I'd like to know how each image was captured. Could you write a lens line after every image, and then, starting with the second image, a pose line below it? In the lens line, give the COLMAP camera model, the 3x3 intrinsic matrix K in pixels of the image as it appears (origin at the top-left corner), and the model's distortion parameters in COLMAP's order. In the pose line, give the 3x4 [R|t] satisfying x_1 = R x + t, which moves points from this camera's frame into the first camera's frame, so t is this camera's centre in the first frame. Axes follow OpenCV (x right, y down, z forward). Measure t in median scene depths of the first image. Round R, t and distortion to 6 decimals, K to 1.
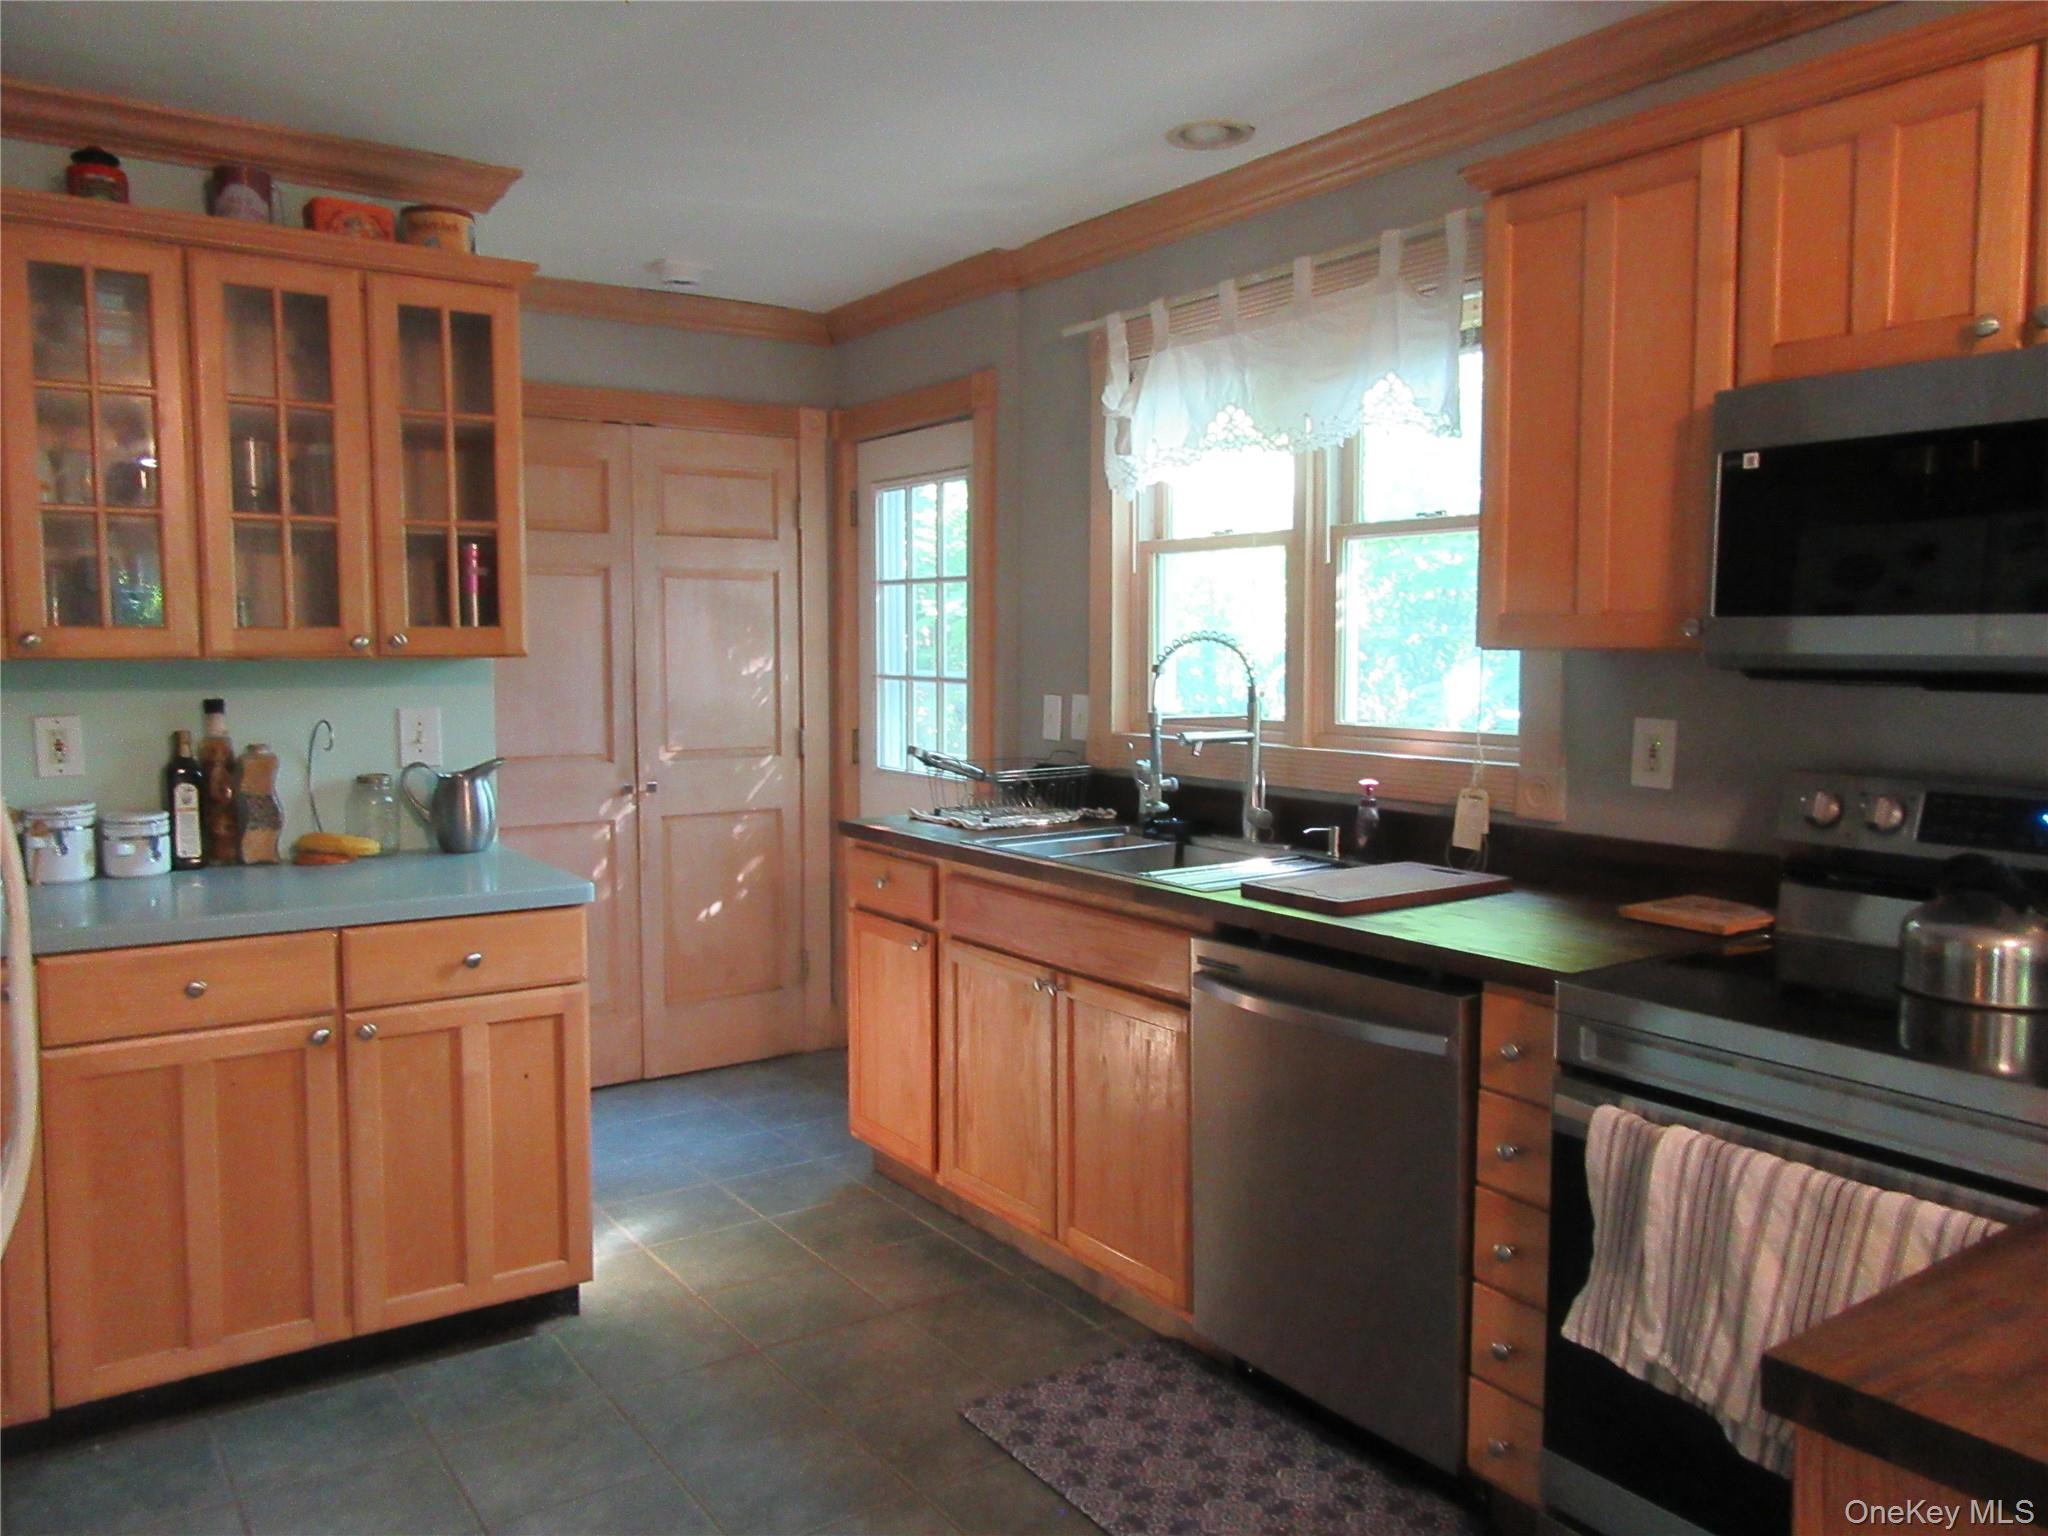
lens RADIAL K [[1514.2, 0, 1032.6], [0, 1514.2, 768.5], [0, 0, 1]] dist [-0.010035, 0.010162]
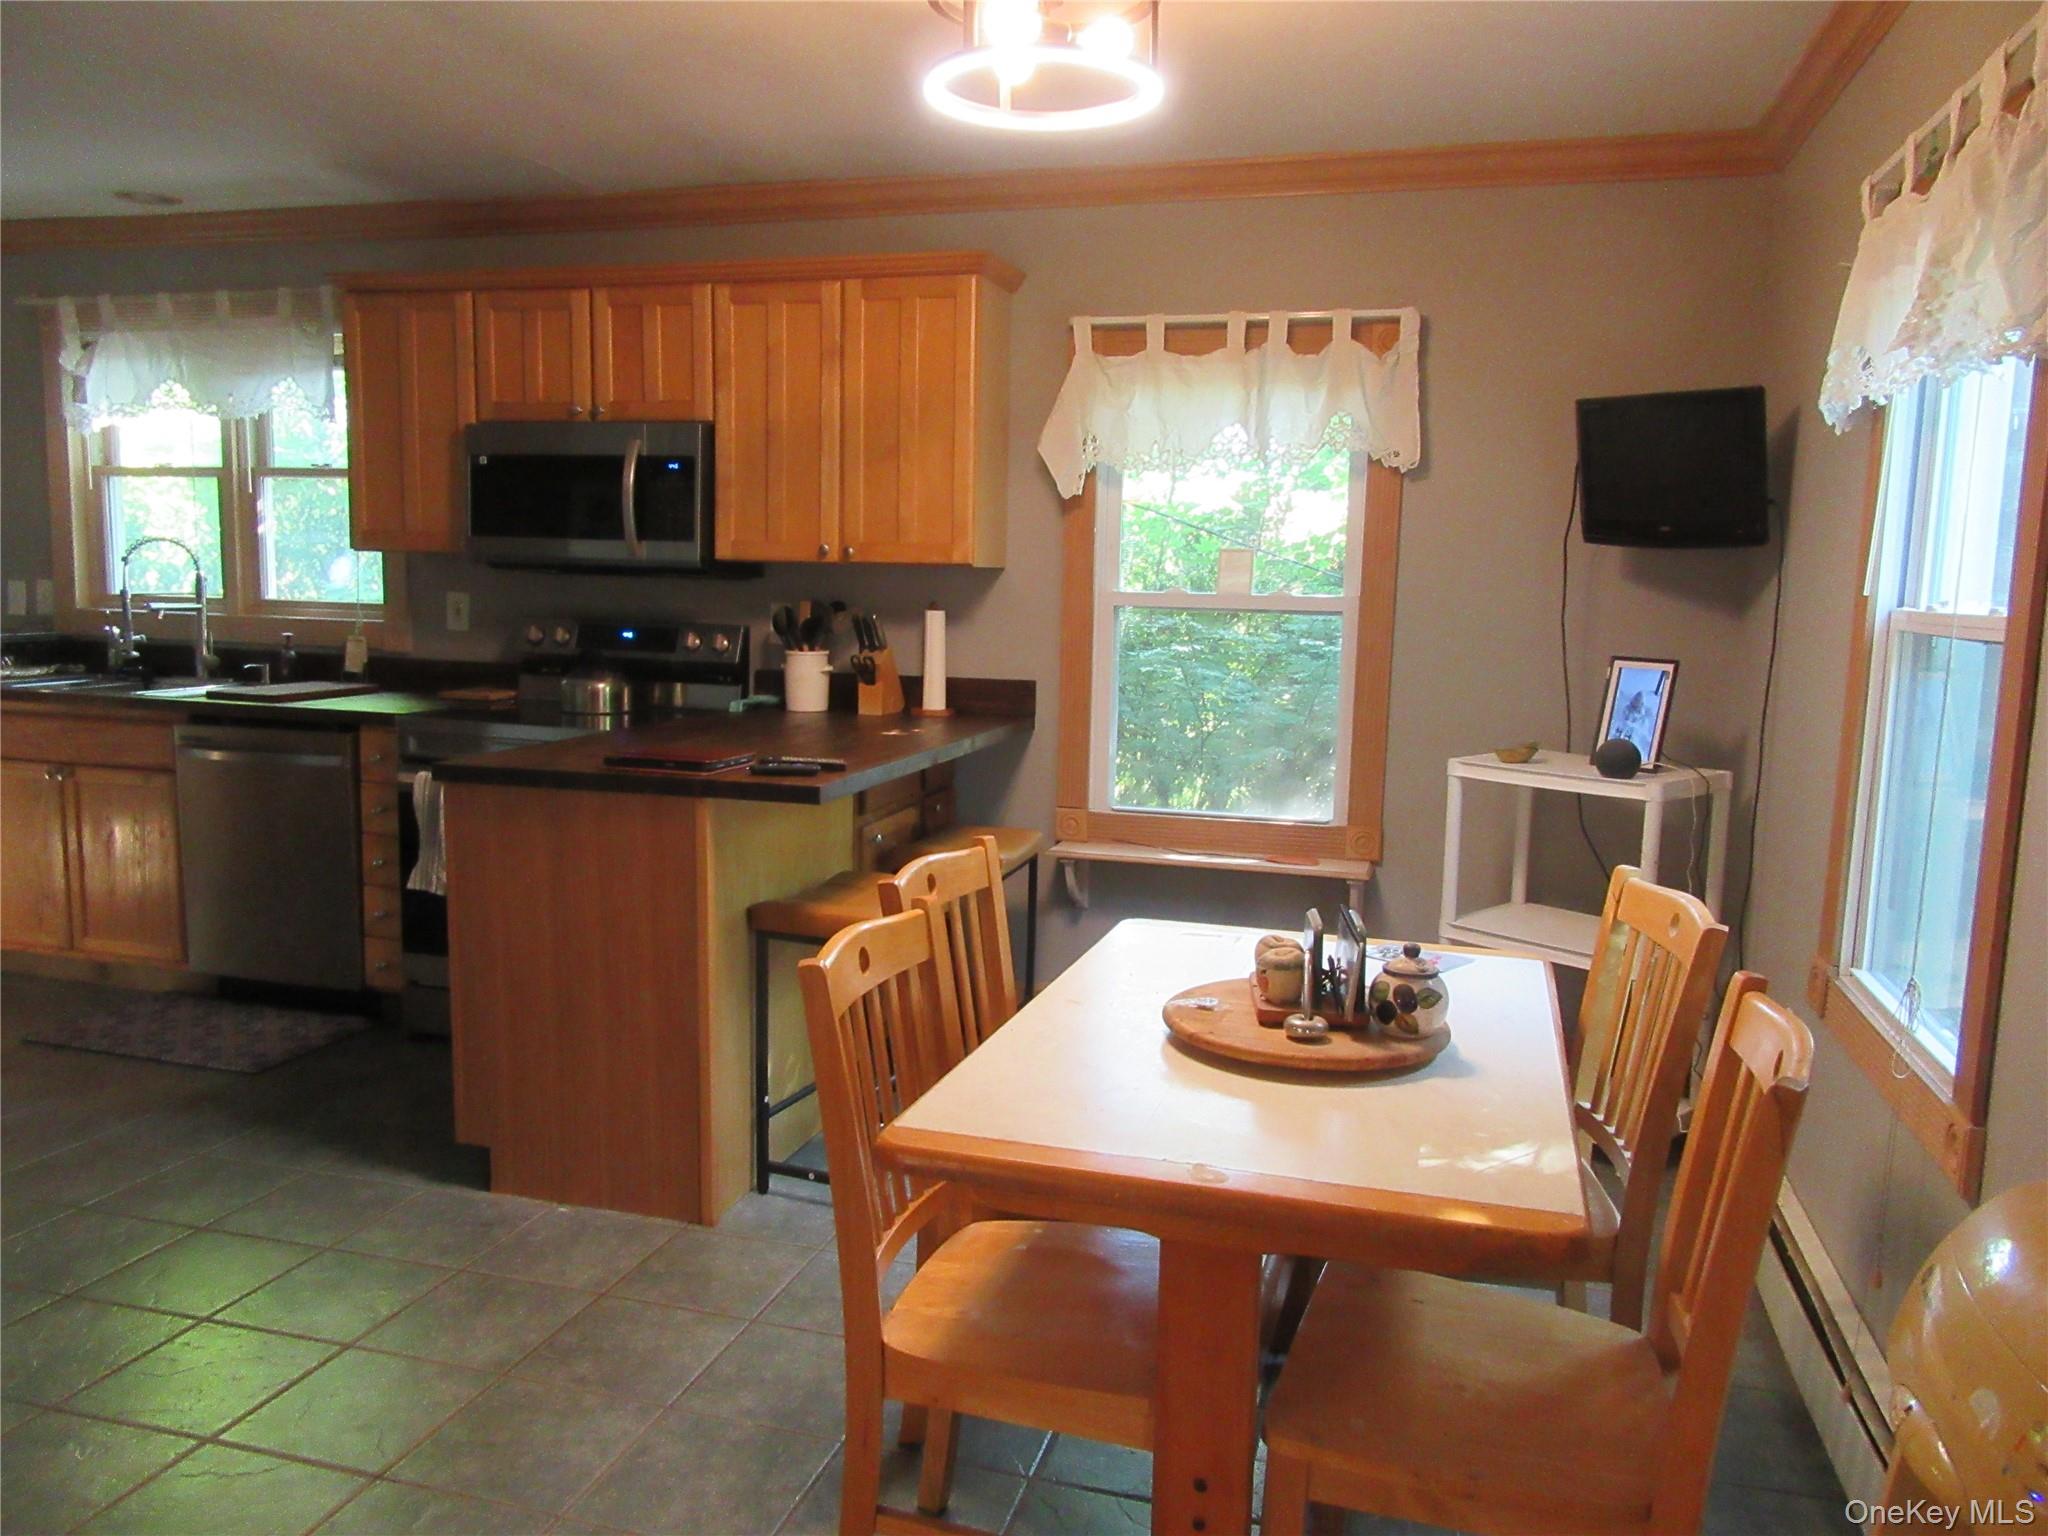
lens RADIAL K [[1514.2, 0, 1042.0], [0, 1514.2, 768.5], [0, 0, 1]] dist [-0.010035, 0.010162]
pose [[0.774874, -0.059357, 0.629322, -0.175611], [0.025413, 0.997702, 0.062812, 0.072106], [-0.631604, -0.032679, 0.774602, -0.753691]]
